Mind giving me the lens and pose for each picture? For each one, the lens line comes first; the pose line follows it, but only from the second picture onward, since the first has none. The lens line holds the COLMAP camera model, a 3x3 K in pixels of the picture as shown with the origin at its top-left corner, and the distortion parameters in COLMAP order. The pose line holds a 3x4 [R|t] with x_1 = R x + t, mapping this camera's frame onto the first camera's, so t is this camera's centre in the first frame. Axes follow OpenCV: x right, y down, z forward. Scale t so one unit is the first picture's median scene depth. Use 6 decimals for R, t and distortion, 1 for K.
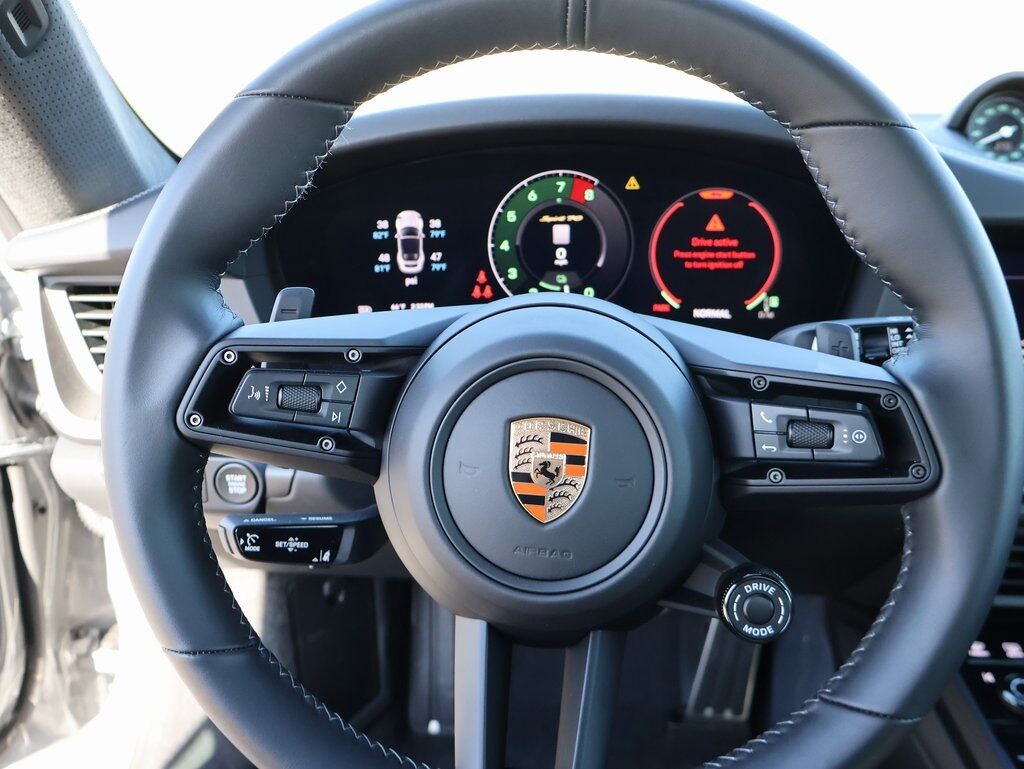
lens RADIAL K [[941.7, 0, 513.9], [0, 941.7, 383.2], [0, 0, 1]] dist [0.019769, 0.000000]
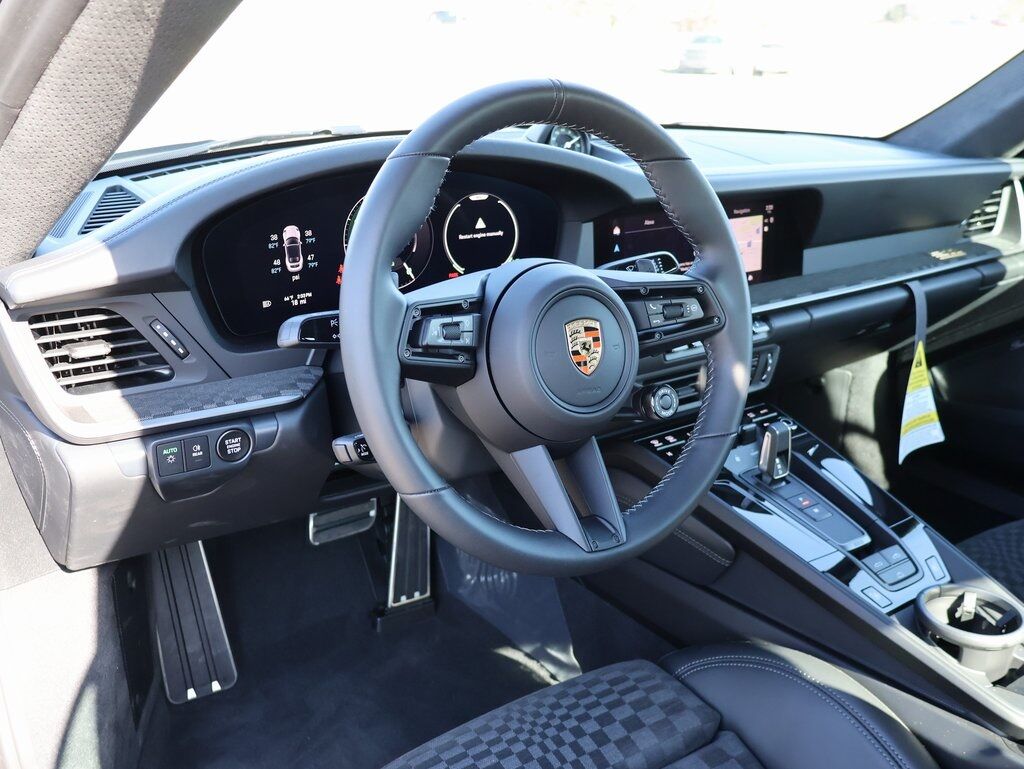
lens RADIAL K [[941.7, 0, 509.1], [0, 941.7, 380.2], [0, 0, 1]] dist [0.019769, 0.000000]
pose [[0.801557, -0.182814, 0.569285, -1.036949], [0.181142, 0.981614, 0.060176, 0.013727], [-0.569819, 0.054887, 0.819935, -0.412365]]
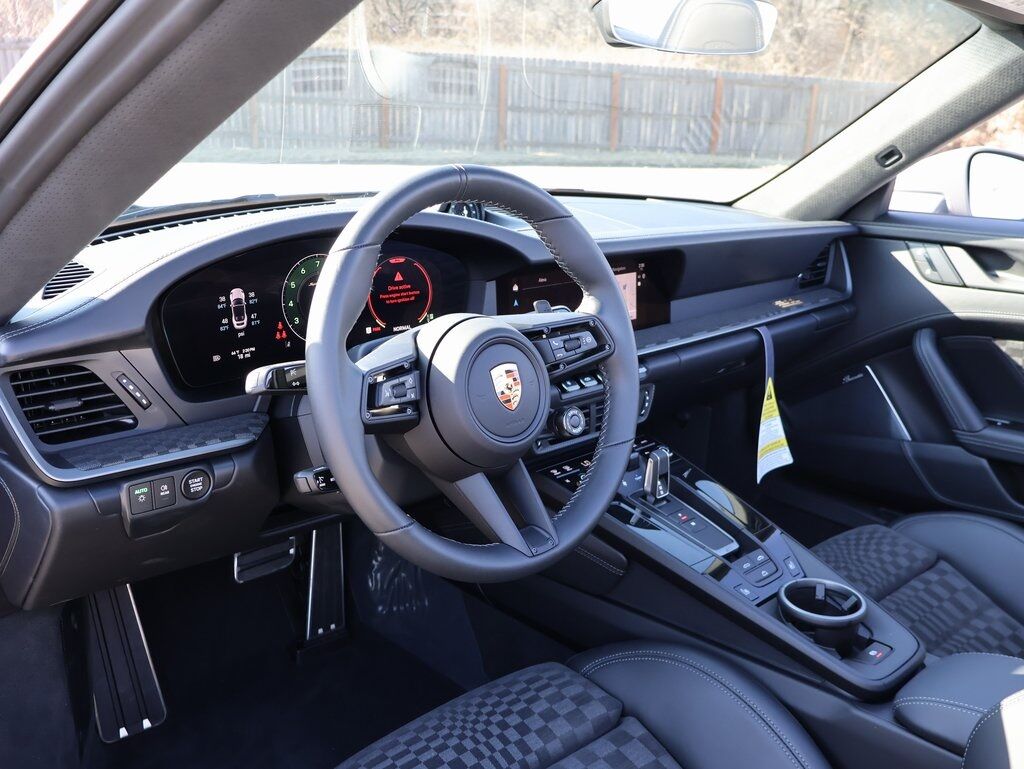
lens RADIAL K [[941.7, 0, 506.0], [0, 941.7, 388.7], [0, 0, 1]] dist [0.019769, 0.000000]
pose [[0.707304, -0.179549, 0.683727, -1.350601], [0.203707, 0.977947, 0.046081, -0.011136], [-0.676922, 0.106686, 0.728282, -0.583358]]
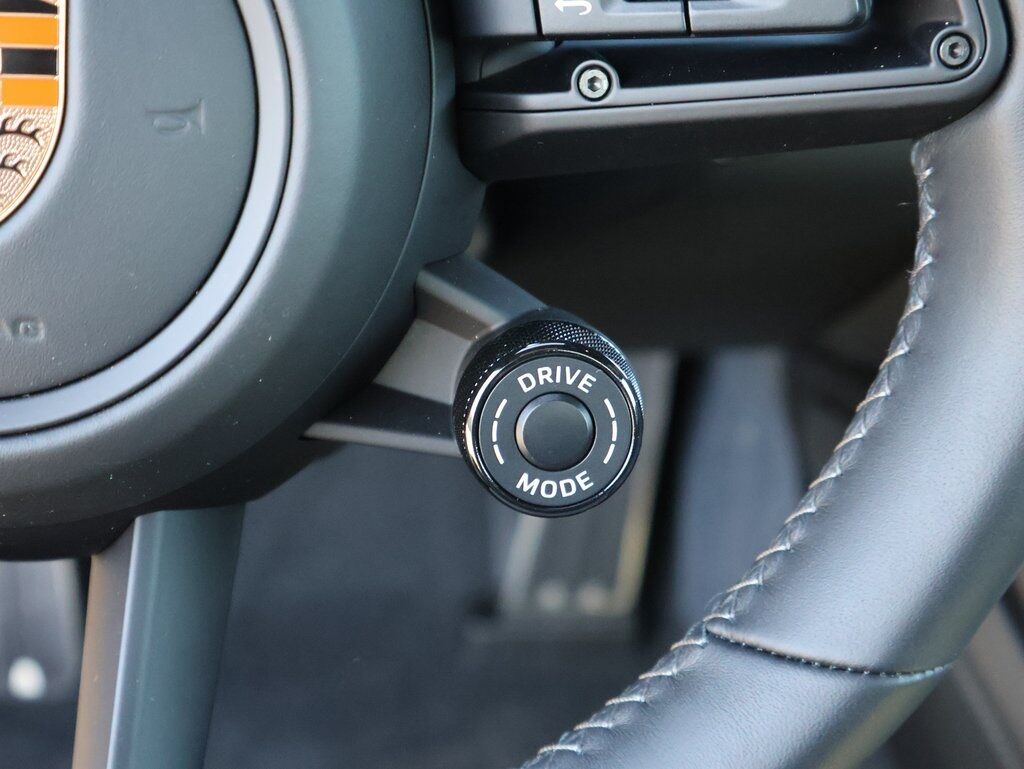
lens RADIAL K [[2007.3, 0, 514.7], [0, 2007.3, 390.2], [0, 0, 1]] dist [0.087537, 0.000000]
pose [[0.984287, -0.072199, 0.161139, 0.099041], [0.032127, 0.970579, 0.238631, 0.023416], [-0.173627, -0.229704, 0.957648, 0.195084]]
